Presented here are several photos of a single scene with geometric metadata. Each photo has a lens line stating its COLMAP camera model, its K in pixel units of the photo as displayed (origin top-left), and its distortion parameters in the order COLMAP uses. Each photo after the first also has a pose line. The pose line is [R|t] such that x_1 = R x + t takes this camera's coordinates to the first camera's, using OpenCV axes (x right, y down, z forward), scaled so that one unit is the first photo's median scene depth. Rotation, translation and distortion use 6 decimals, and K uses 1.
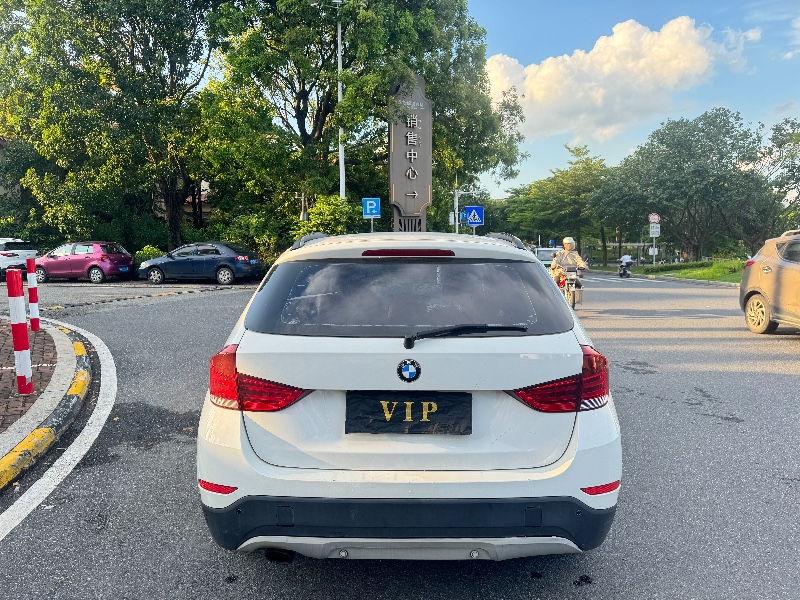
lens RADIAL K [[557.8, 0, 400.0], [0, 557.8, 300.0], [0, 0, 1]] dist [0.008958, 0.000021]
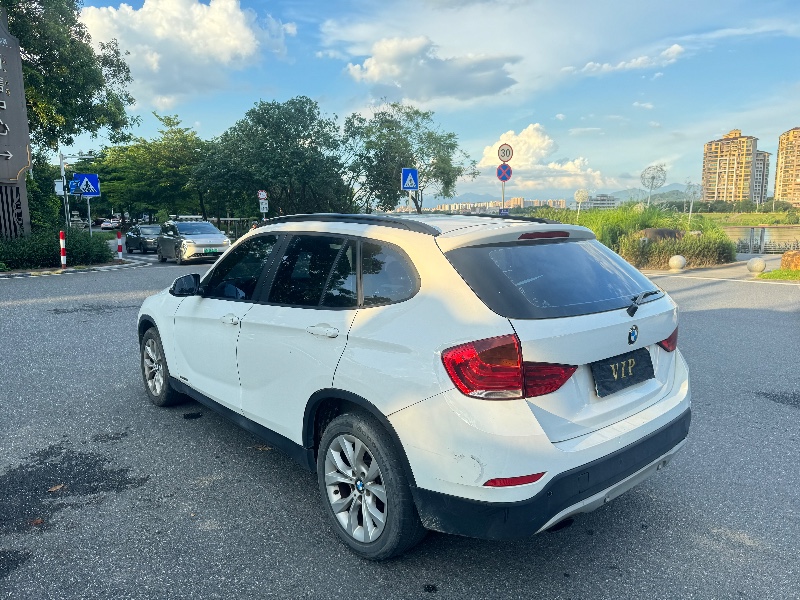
lens RADIAL K [[573.2, 0, 402.5], [0, 573.2, 287.4], [0, 0, 1]] dist [-0.007375, -0.008303]
pose [[0.746300, -0.074797, 0.661394, -0.102932], [0.061123, 0.997169, 0.043799, -0.005206], [-0.662797, 0.007739, 0.748759, 0.035614]]
